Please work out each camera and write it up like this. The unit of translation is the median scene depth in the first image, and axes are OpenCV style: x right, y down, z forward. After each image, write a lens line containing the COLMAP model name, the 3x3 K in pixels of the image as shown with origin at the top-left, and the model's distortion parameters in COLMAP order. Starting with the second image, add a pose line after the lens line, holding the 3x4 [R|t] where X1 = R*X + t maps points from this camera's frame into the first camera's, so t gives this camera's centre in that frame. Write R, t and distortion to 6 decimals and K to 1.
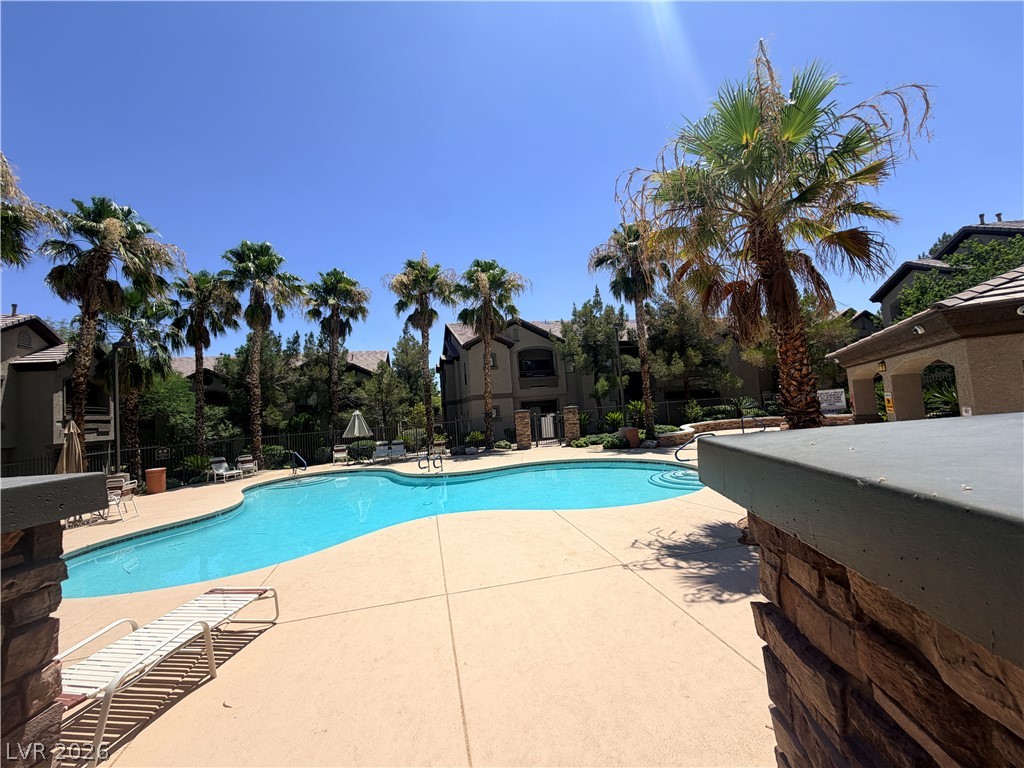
lens RADIAL K [[407.8, 0, 511.3], [0, 407.8, 385.5], [0, 0, 1]] dist [0.001574, -0.000730]
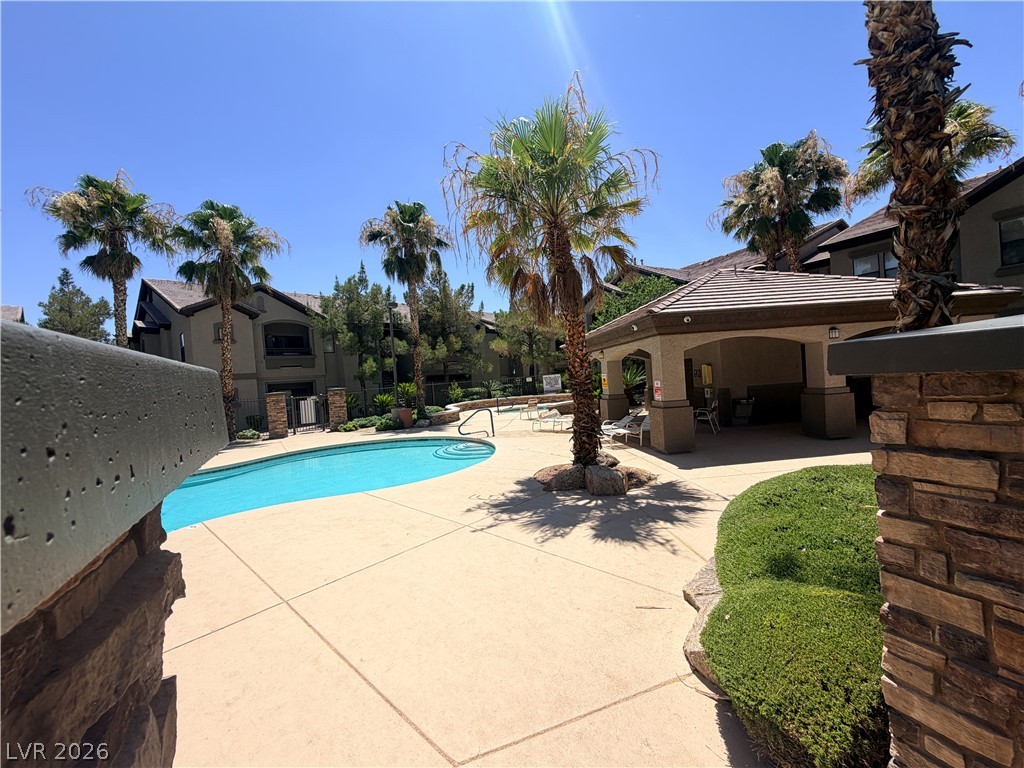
lens RADIAL K [[407.8, 0, 509.5], [0, 407.8, 384.6], [0, 0, 1]] dist [0.001574, -0.000730]
pose [[0.824934, 0.003697, 0.565217, -0.056540], [-0.021817, 0.999442, 0.025304, 0.012024], [-0.564808, -0.033205, 0.824554, 0.022366]]
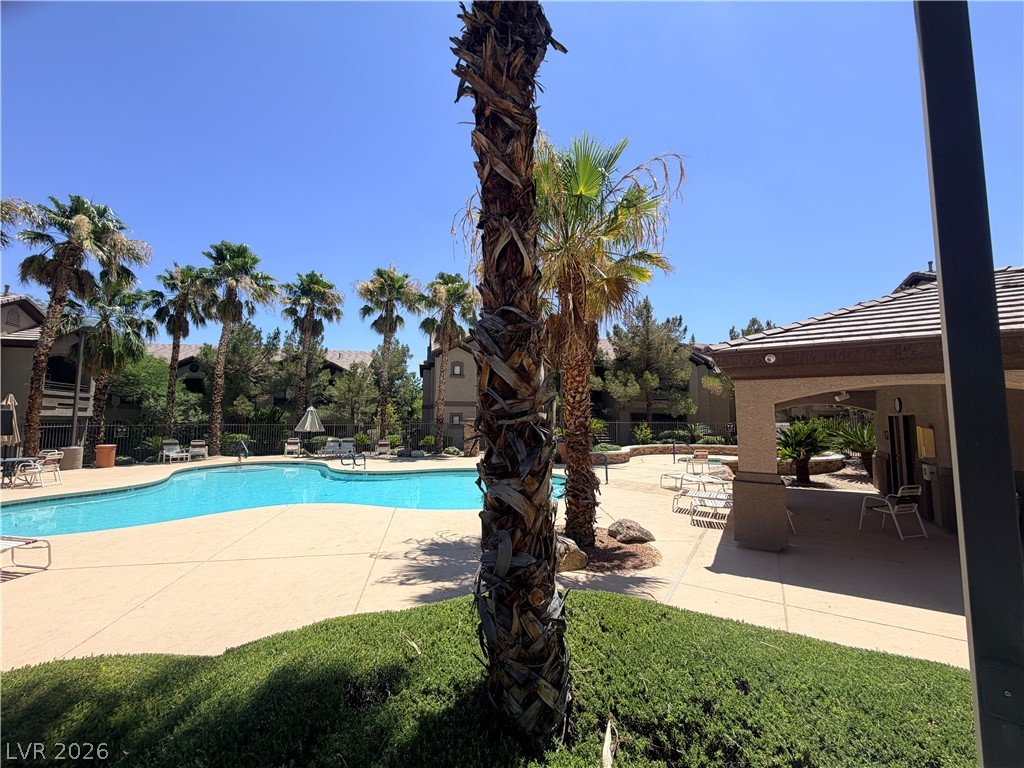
lens RADIAL K [[407.8, 0, 511.2], [0, 407.8, 384.9], [0, 0, 1]] dist [0.001574, -0.000730]
pose [[0.996489, 0.076237, -0.034616, 0.165523], [-0.077103, 0.996724, -0.024418, -0.008650], [0.032641, 0.027001, 0.999102, -0.037877]]
